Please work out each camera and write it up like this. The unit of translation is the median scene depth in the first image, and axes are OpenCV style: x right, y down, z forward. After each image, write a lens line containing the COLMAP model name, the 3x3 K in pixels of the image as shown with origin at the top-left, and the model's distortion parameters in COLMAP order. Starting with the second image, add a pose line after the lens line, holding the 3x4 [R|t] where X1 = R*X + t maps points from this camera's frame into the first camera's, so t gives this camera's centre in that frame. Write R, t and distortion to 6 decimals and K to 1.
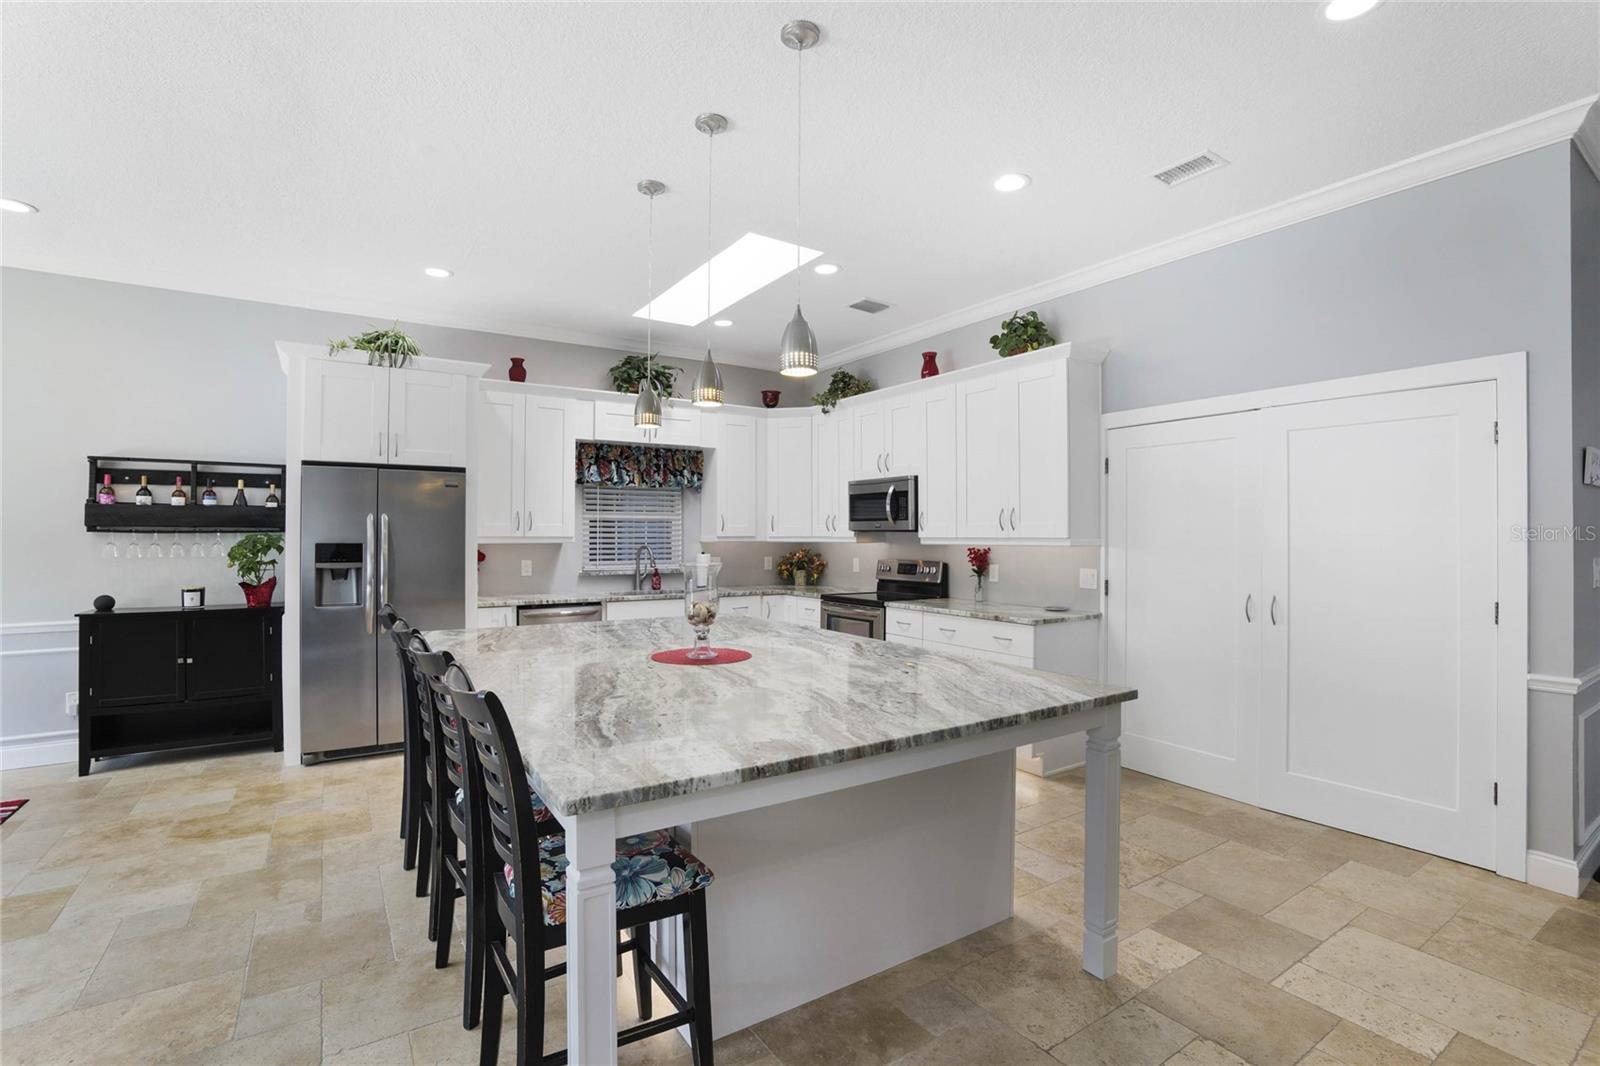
lens RADIAL K [[739.6, 0, 802.9], [0, 739.6, 530.8], [0, 0, 1]] dist [-0.060220, 0.020237]
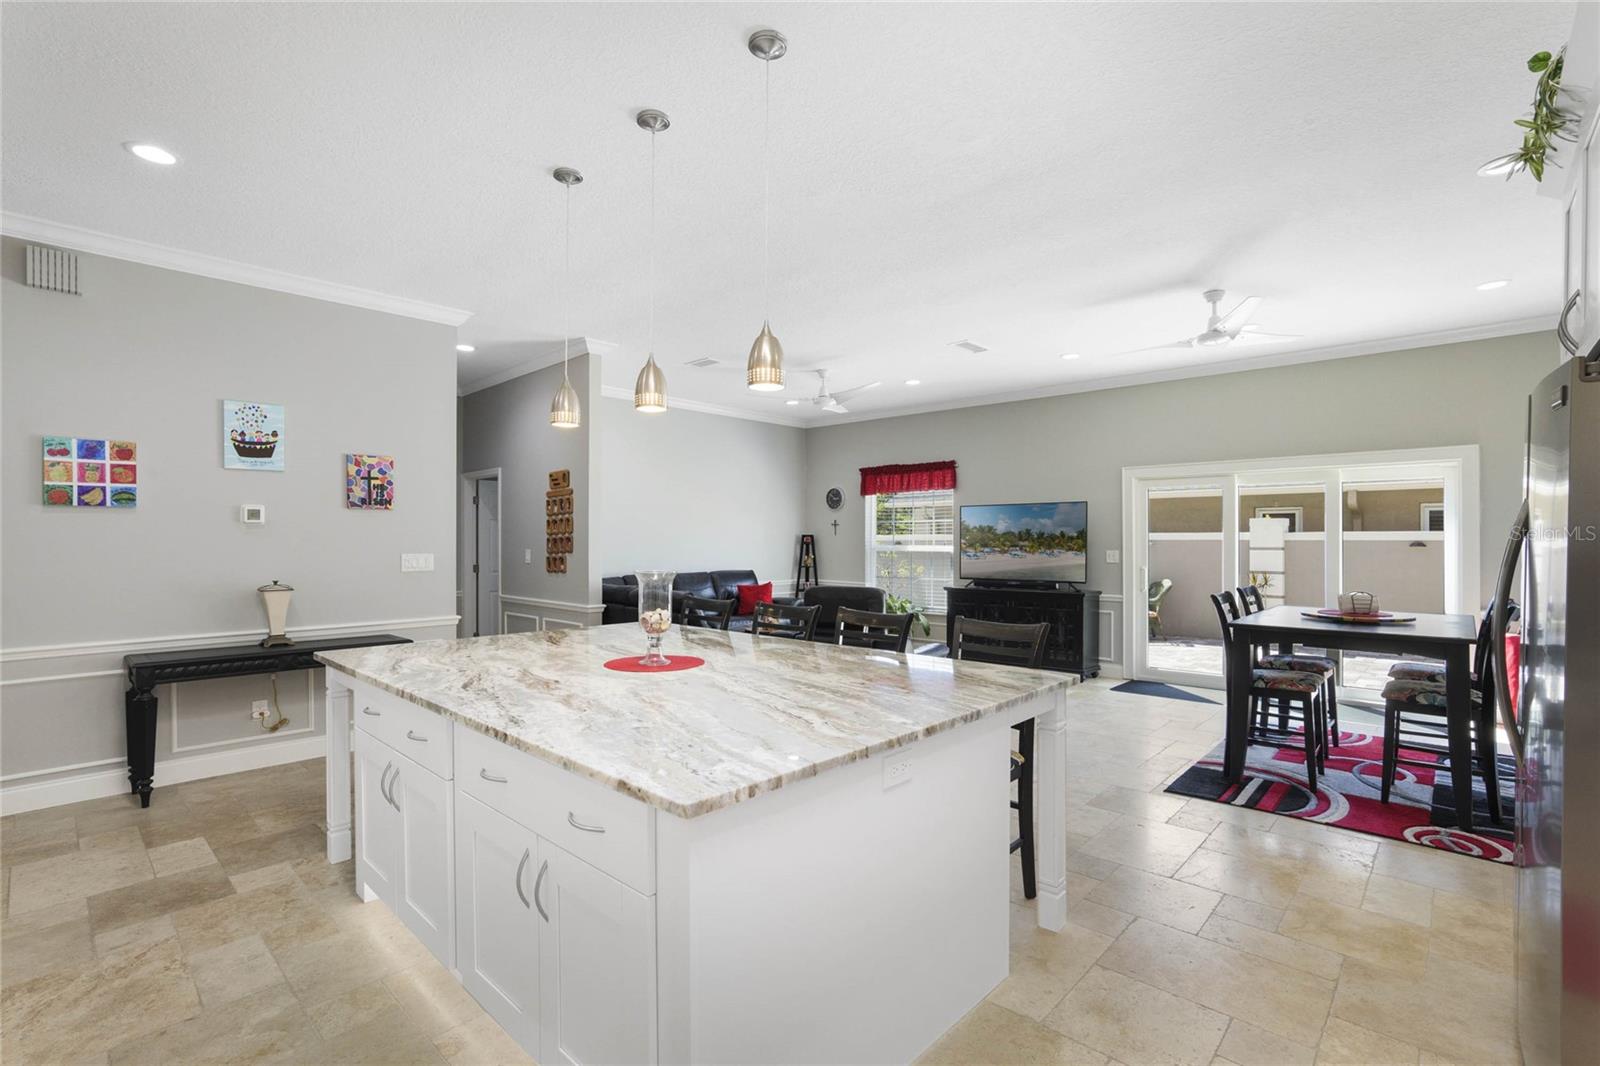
lens RADIAL K [[739.6, 0, 807.9], [0, 739.6, 539.2], [0, 0, 1]] dist [-0.060220, 0.020237]
pose [[-0.969841, -0.001506, -0.243735, -0.055406], [-0.000628, 0.999993, -0.003680, 0.002579], [0.243739, -0.003416, -0.969835, 1.111394]]
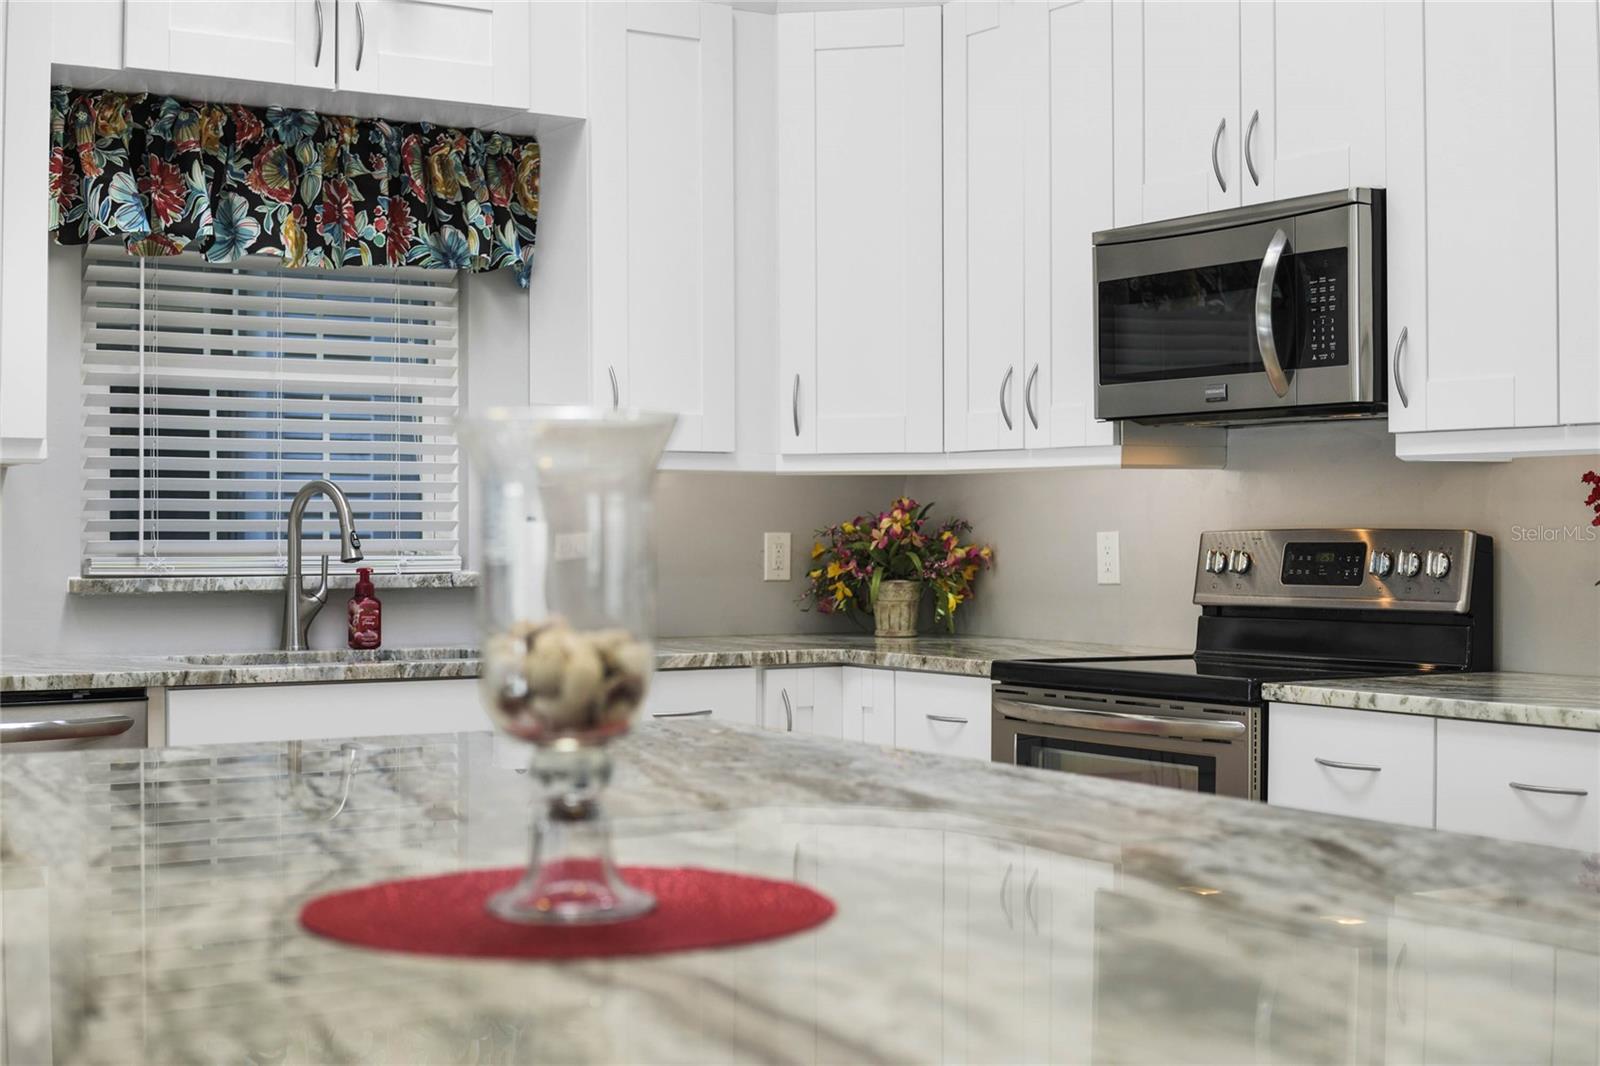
lens RADIAL K [[2218.5, 0, 808.8], [0, 2218.5, 538.8], [0, 0, 1]] dist [-0.038531, 0.000000]
pose [[0.999981, -0.002145, -0.005704, -0.040381], [0.002204, 0.999944, 0.010346, 0.038696], [0.005682, -0.010358, 0.999930, 0.241847]]
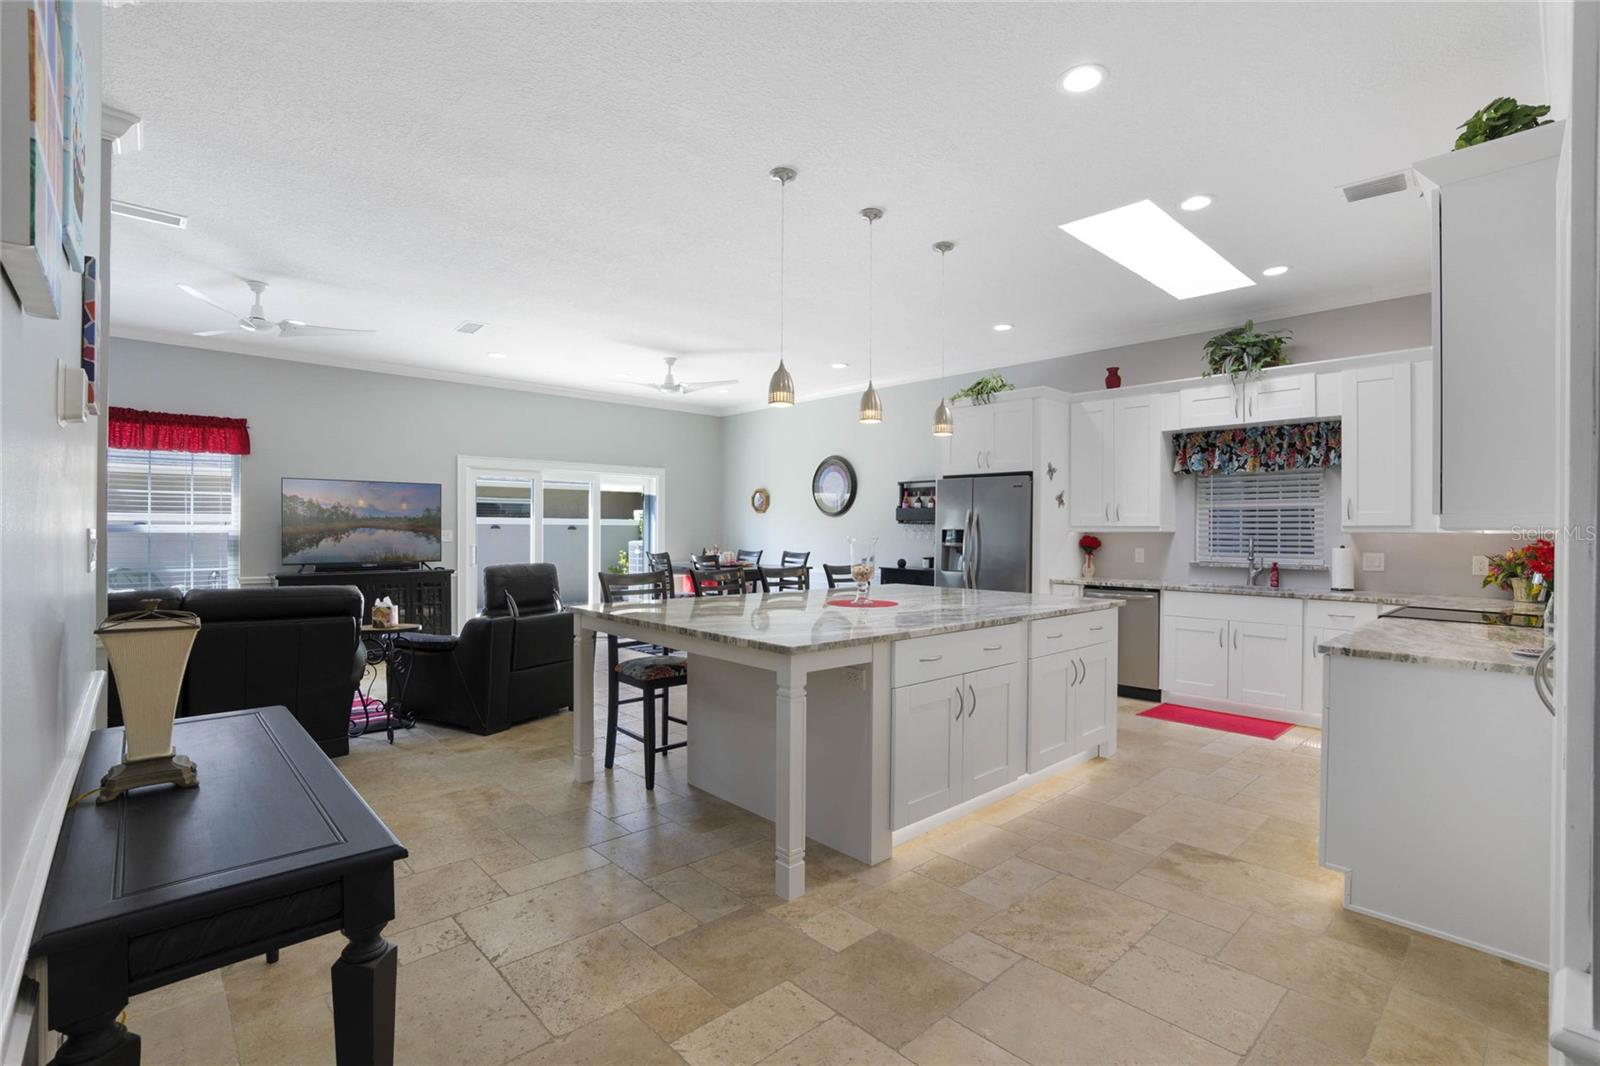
lens RADIAL K [[739.6, 0, 804.1], [0, 739.6, 530.8], [0, 0, 1]] dist [-0.060220, 0.020237]
pose [[0.169006, -0.001615, -0.985614, 0.671237], [-0.003052, 0.999993, -0.002162, 0.019809], [0.985610, 0.003374, 0.169000, 0.360743]]
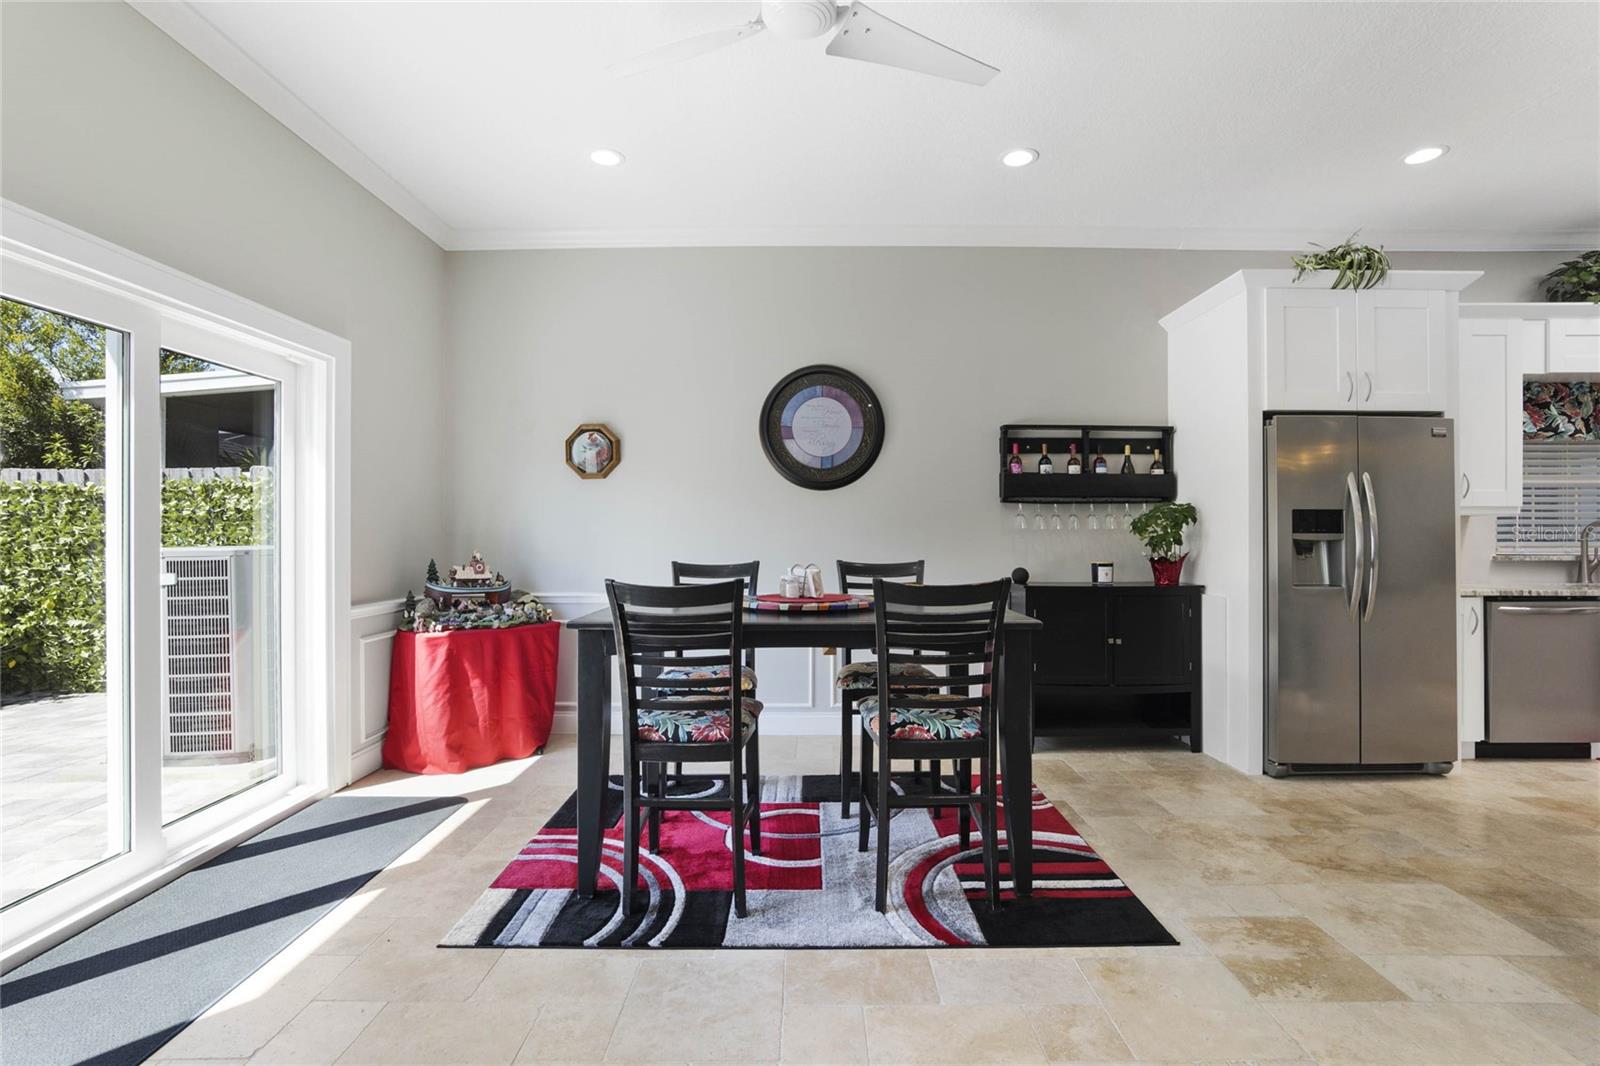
lens RADIAL K [[739.6, 0, 786.8], [0, 739.6, 530.3], [0, 0, 1]] dist [-0.060220, 0.020237]
pose [[0.827544, -0.006634, -0.561361, -0.562684], [0.004671, 0.999977, -0.004930, 0.034826], [0.561381, 0.001458, 0.827556, -0.000776]]
